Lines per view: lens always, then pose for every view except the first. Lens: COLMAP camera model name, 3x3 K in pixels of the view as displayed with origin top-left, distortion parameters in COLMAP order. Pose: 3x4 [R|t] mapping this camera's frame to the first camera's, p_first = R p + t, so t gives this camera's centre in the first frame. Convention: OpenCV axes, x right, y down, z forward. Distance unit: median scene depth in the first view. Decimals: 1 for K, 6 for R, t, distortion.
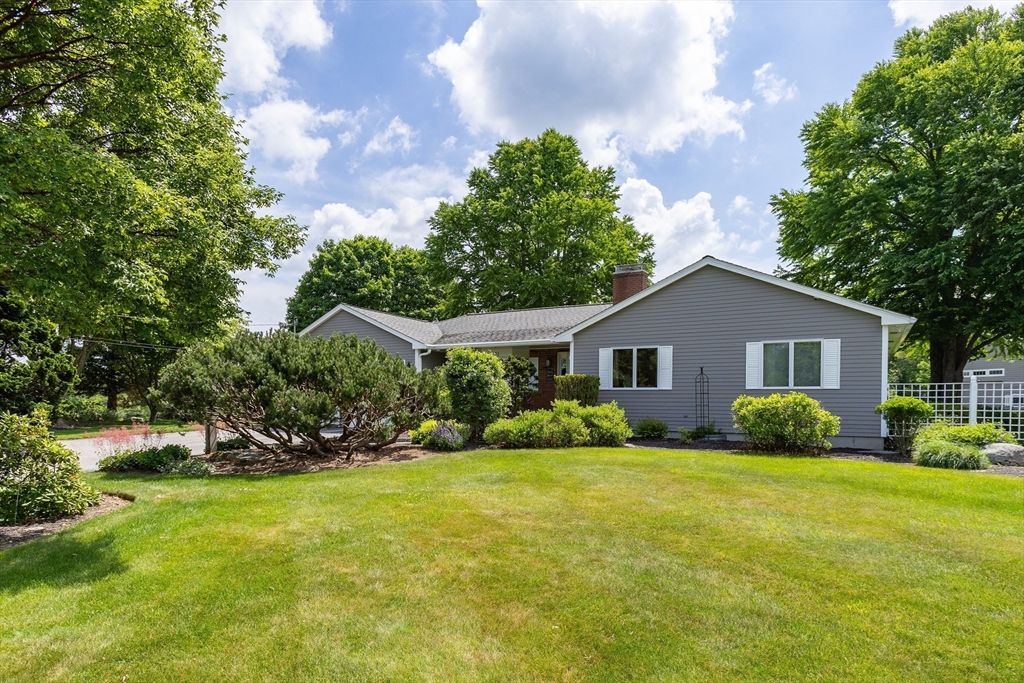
lens RADIAL K [[613.4, 0, 515.2], [0, 613.4, 396.5], [0, 0, 1]] dist [0.000161, 0.001021]
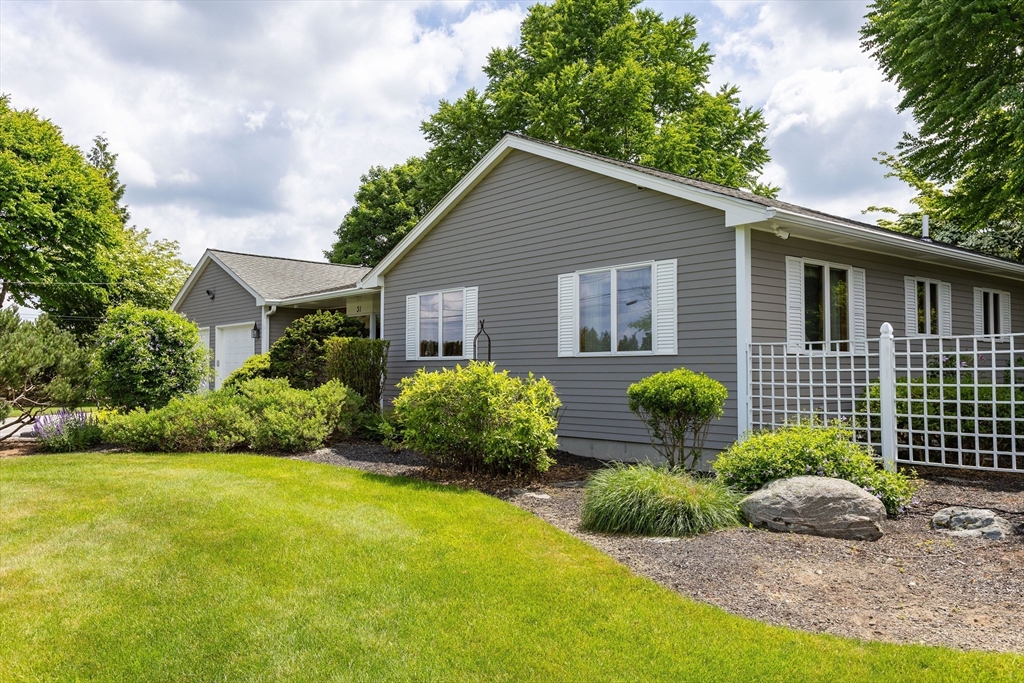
lens RADIAL K [[799.6, 0, 512.1], [0, 799.6, 344.8], [0, 0, 1]] dist [0.008801, 0.003168]
pose [[0.934793, -0.020360, -0.354609, 0.387627], [0.012783, 0.999638, -0.023695, -0.003697], [0.354962, 0.017617, 0.934715, 0.188263]]
